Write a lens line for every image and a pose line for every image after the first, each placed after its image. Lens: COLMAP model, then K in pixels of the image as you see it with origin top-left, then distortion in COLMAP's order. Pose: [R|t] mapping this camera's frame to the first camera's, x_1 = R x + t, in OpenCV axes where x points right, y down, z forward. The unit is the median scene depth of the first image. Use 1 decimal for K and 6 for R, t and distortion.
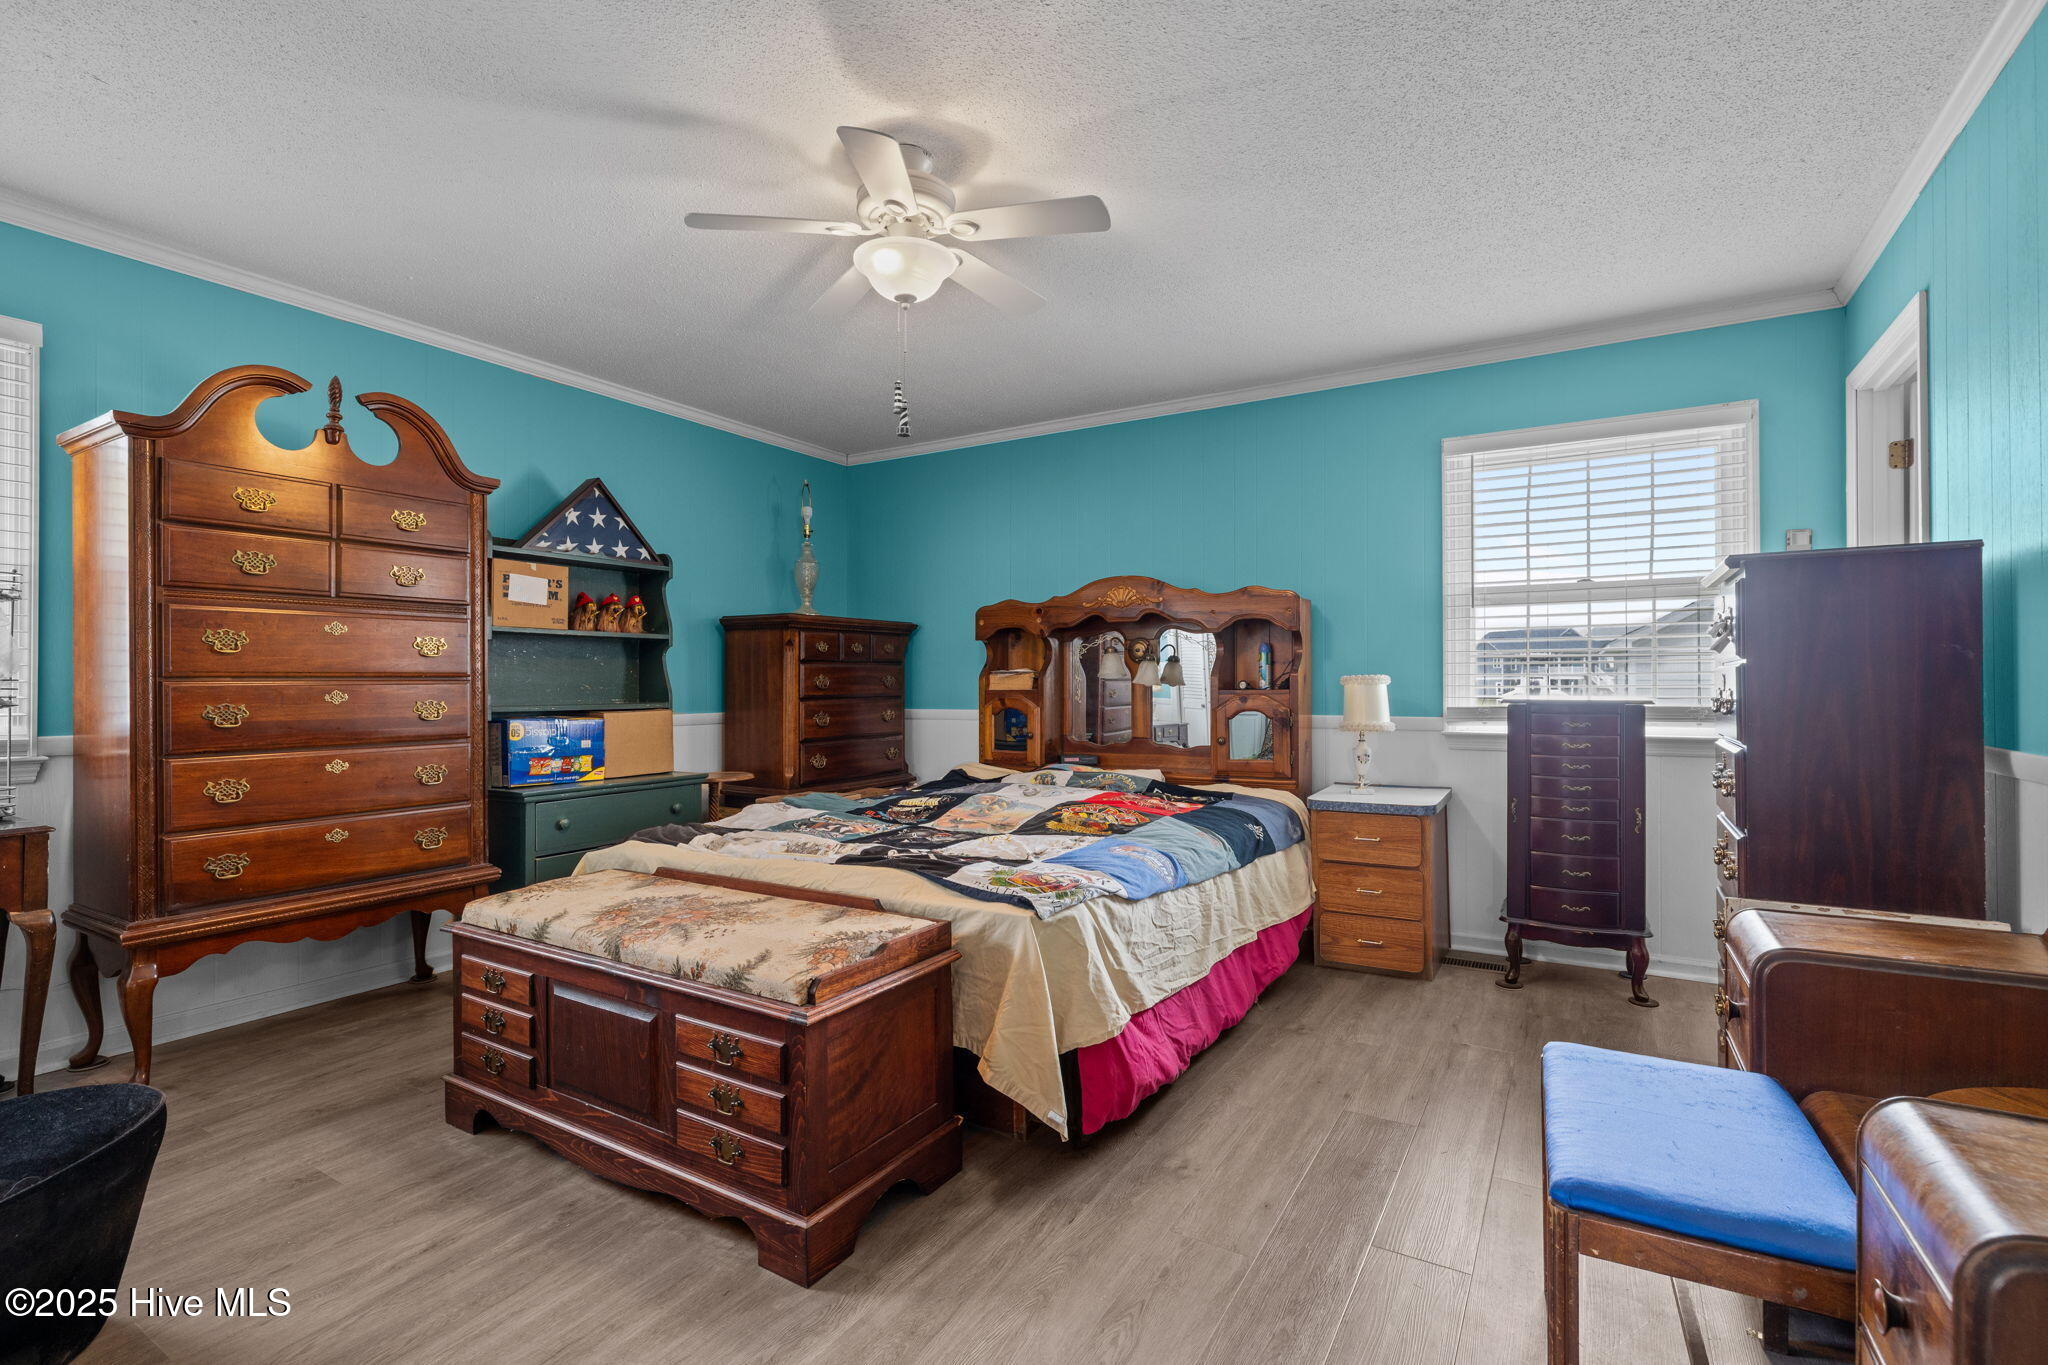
lens RADIAL K [[909.5, 0, 1032.8], [0, 909.5, 678.4], [0, 0, 1]] dist [0.000904, 0.000071]
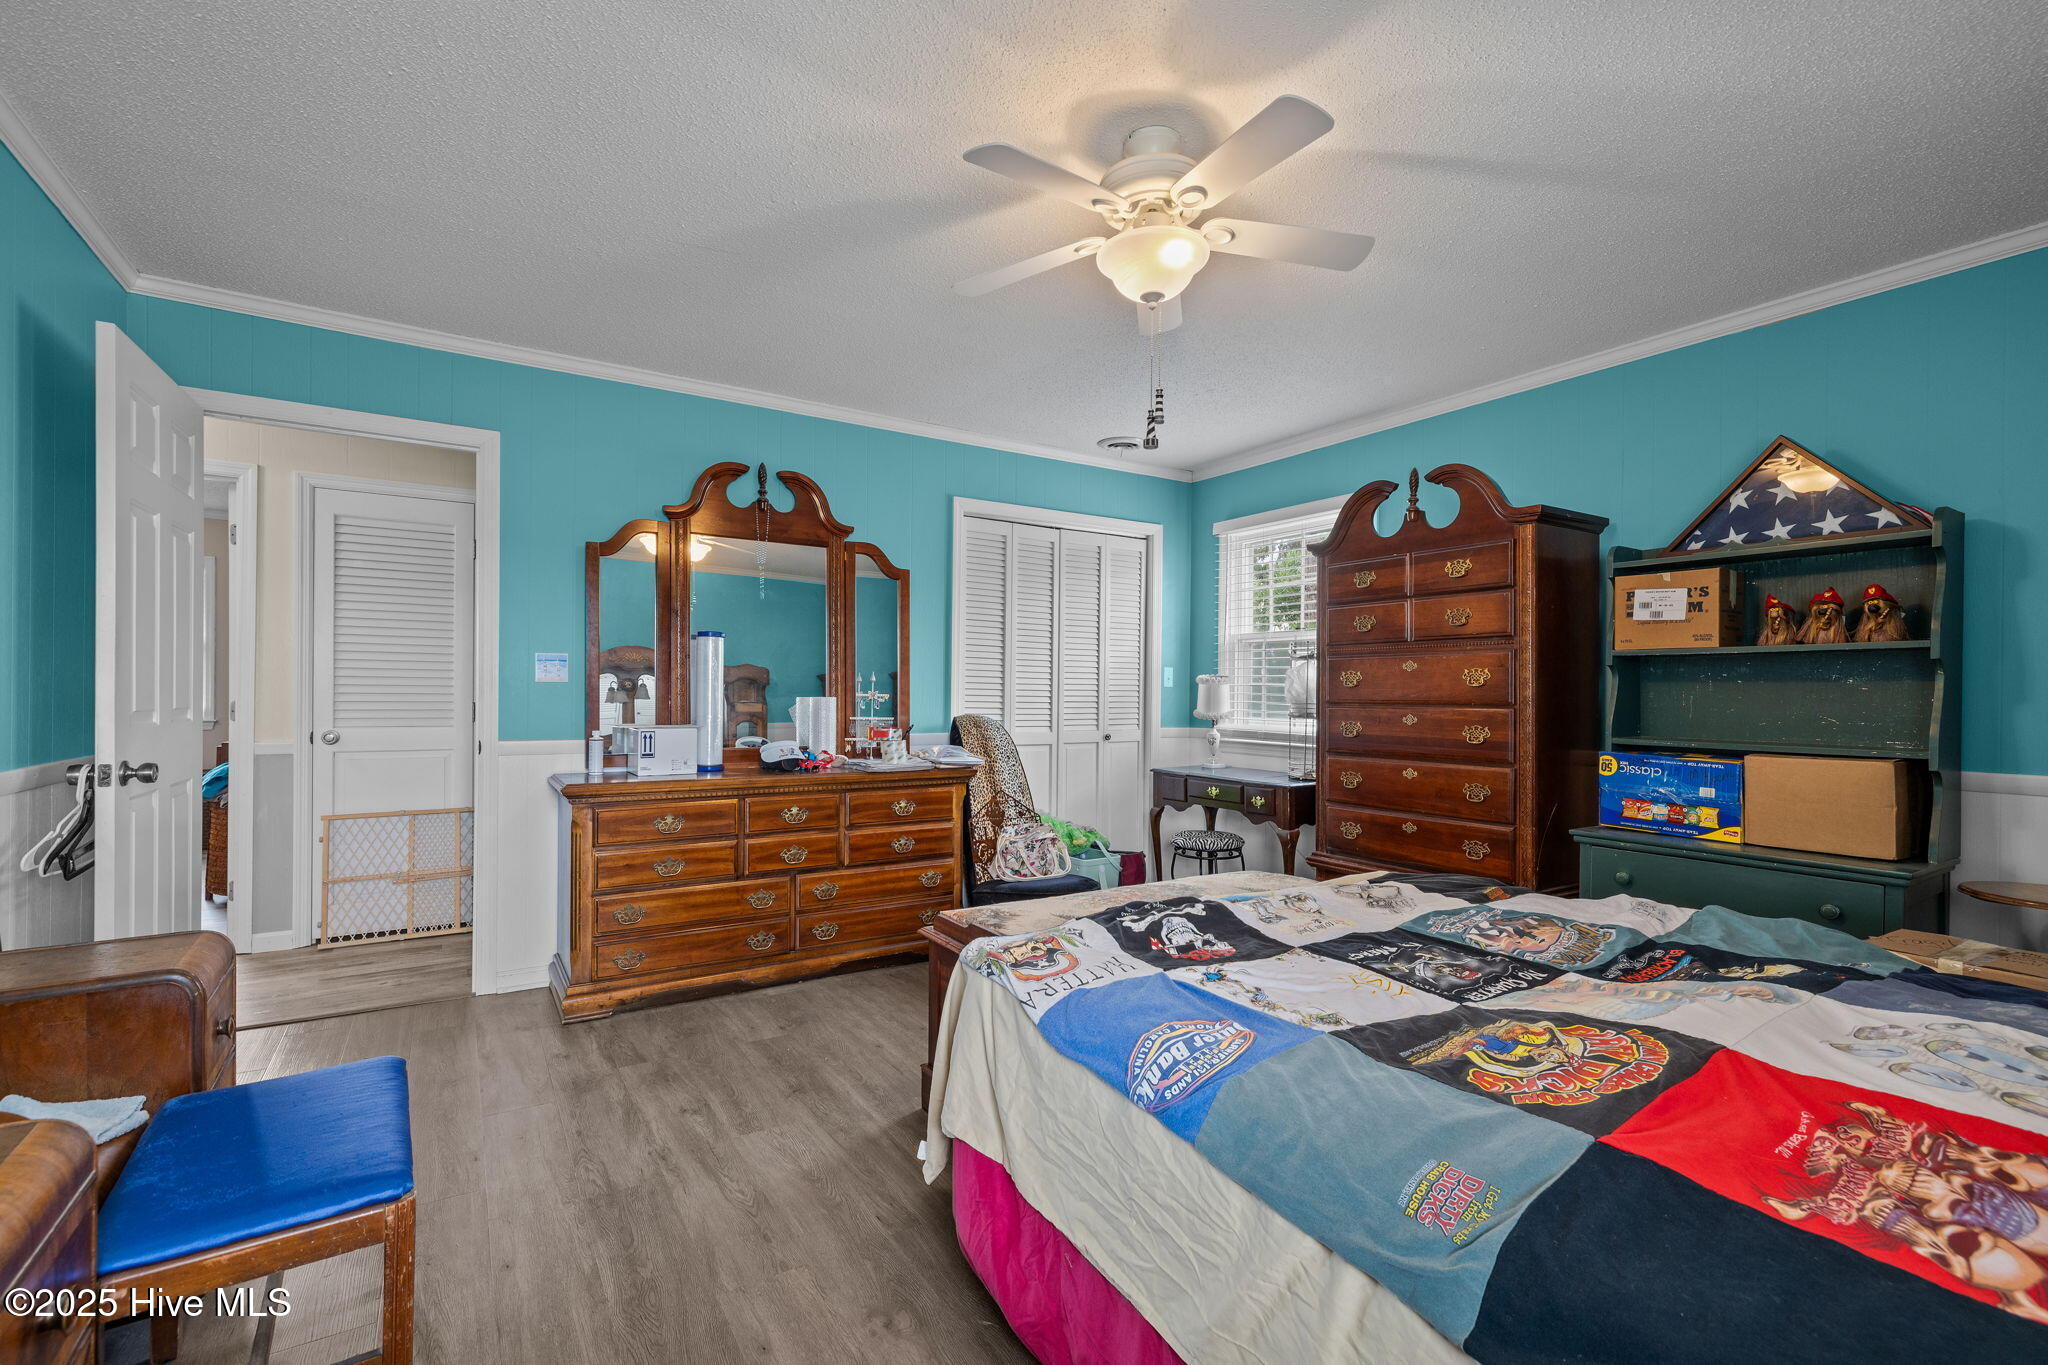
lens RADIAL K [[909.5, 0, 1032.5], [0, 909.5, 690.6], [0, 0, 1]] dist [0.000904, 0.000071]
pose [[-0.438928, -0.003866, -0.898514, 0.472736], [-0.004022, 0.999989, -0.002338, -0.011554], [0.898513, 0.002587, -0.438938, 0.831374]]
